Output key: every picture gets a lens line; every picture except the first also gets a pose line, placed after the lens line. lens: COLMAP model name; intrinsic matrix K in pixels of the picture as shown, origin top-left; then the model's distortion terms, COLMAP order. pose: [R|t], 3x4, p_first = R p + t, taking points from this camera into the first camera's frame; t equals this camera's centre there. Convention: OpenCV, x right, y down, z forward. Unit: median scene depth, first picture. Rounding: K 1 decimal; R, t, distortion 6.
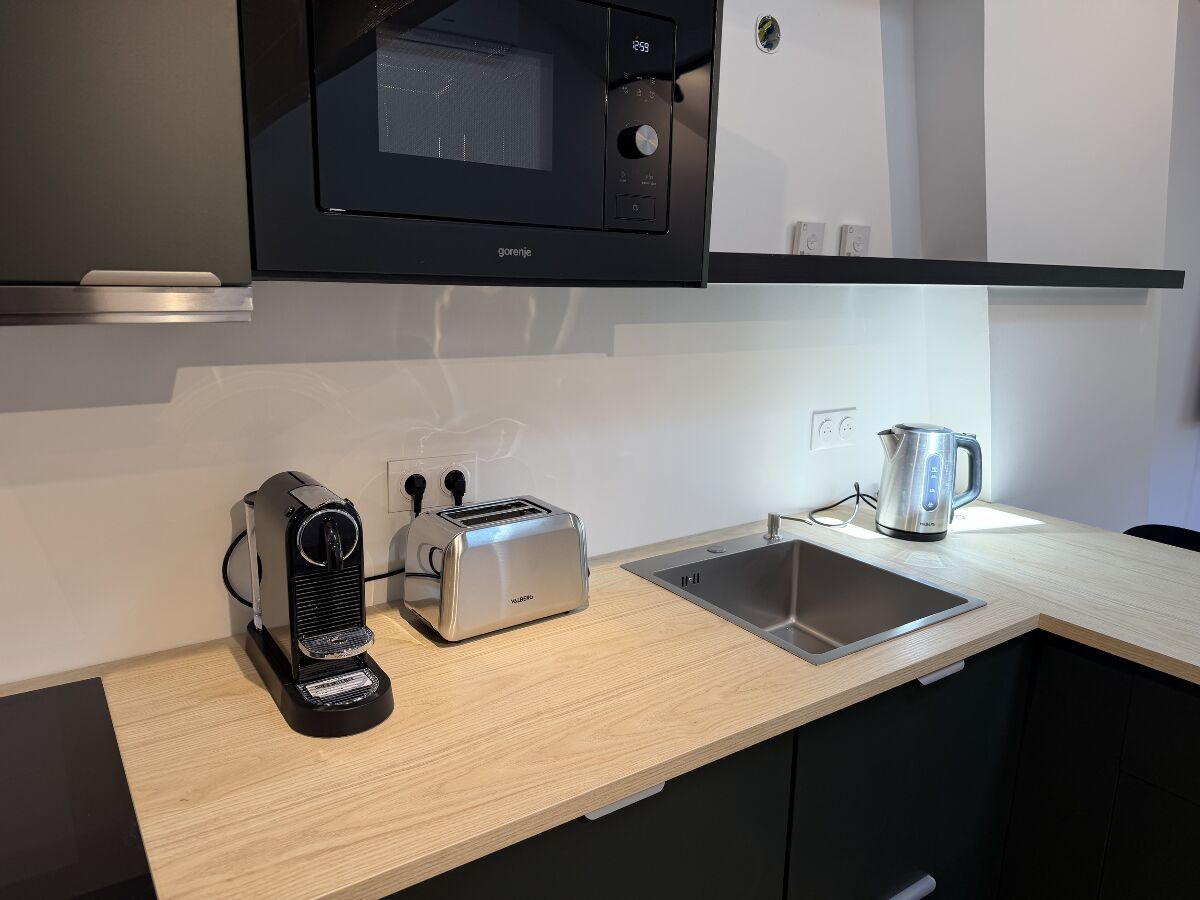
lens RADIAL K [[841.3, 0, 603.2], [0, 841.3, 448.2], [0, 0, 1]] dist [0.082730, -0.117564]
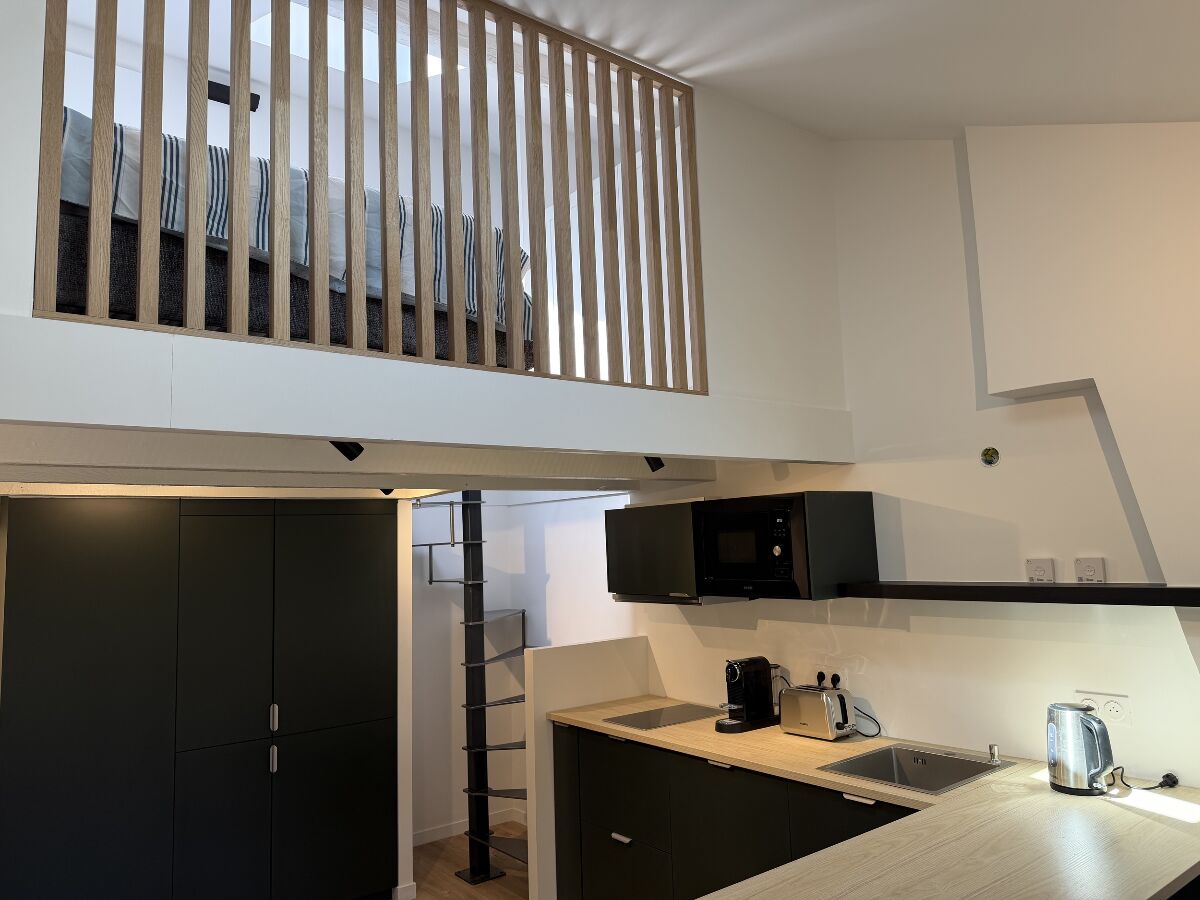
lens RADIAL K [[841.3, 0, 603.2], [0, 841.3, 448.2], [0, 0, 1]] dist [0.082730, -0.117564]
pose [[0.048881, -0.137696, -0.989268, 2.149193], [-0.165053, 0.975721, -0.143966, -0.133658], [0.985073, 0.170318, 0.024967, 0.187627]]
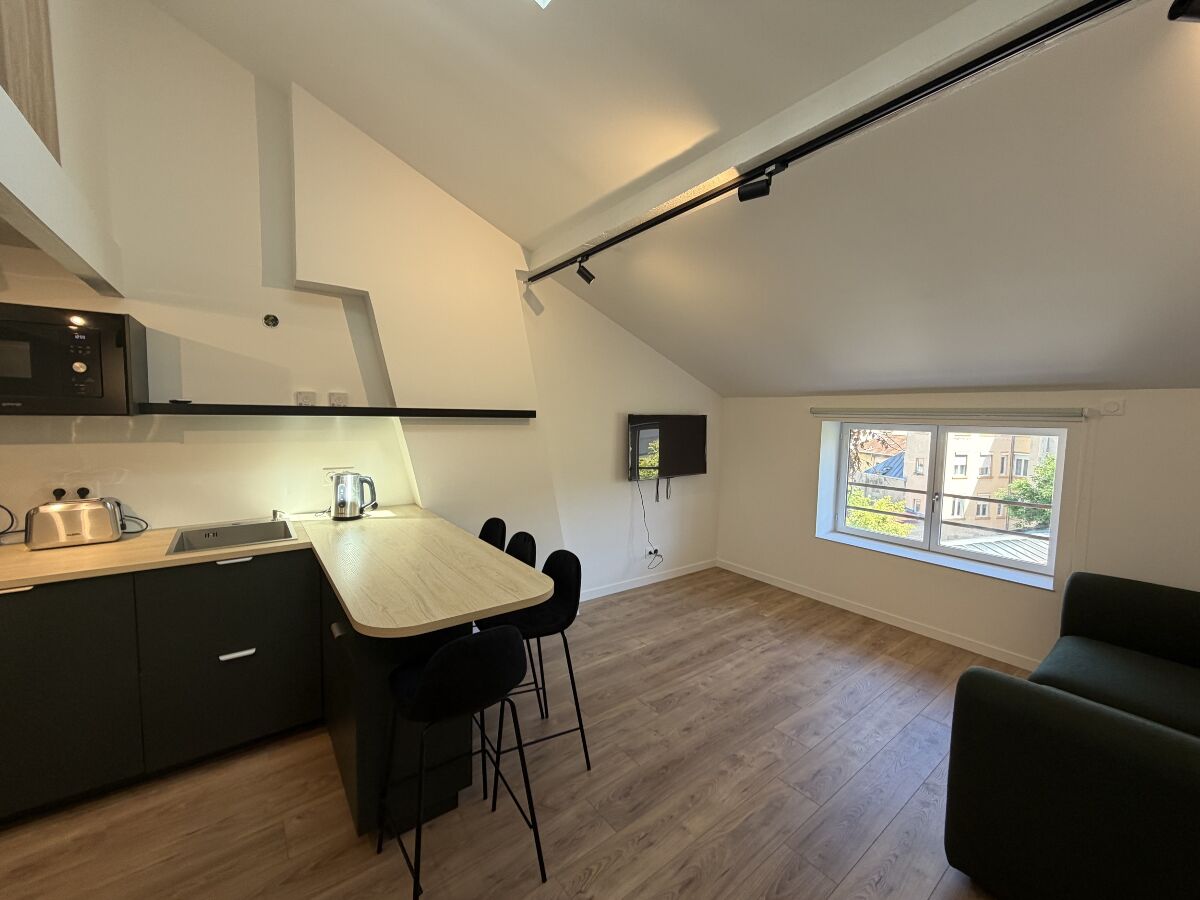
lens RADIAL K [[480.3, 0, 594.8], [0, 480.3, 447.7], [0, 0, 1]] dist [0.000892, 0.000274]
pose [[0.999796, -0.003503, 0.019896, 1.296407], [0.006038, 0.991653, -0.128792, 0.100759], [-0.019279, 0.128886, 0.991472, -0.470133]]
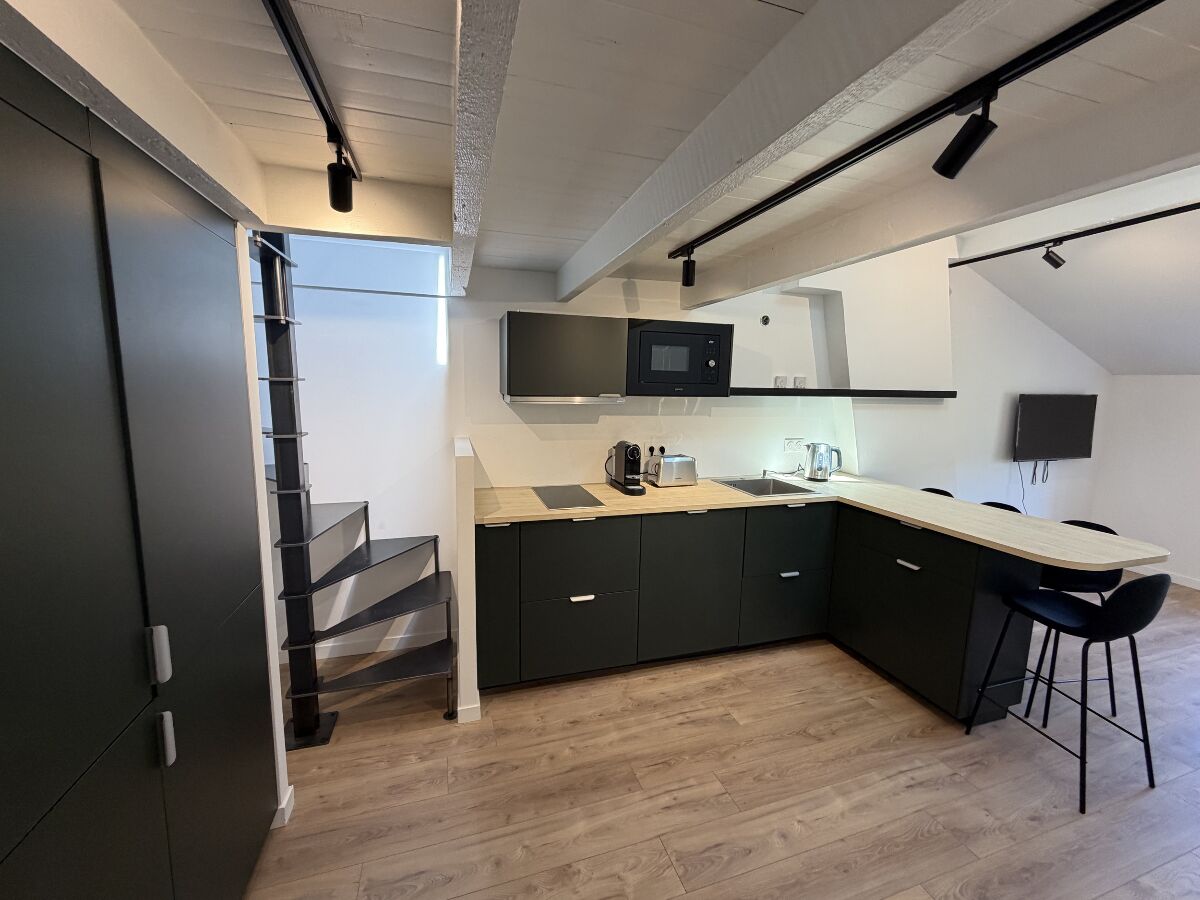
lens RADIAL K [[480.3, 0, 594.8], [0, 480.3, 447.7], [0, 0, 1]] dist [0.000892, 0.000274]
pose [[0.949761, 0.034648, -0.311052, 0.186414], [-0.059902, 0.995604, -0.072005, 0.192961], [0.307189, 0.087020, 0.947661, -1.024202]]
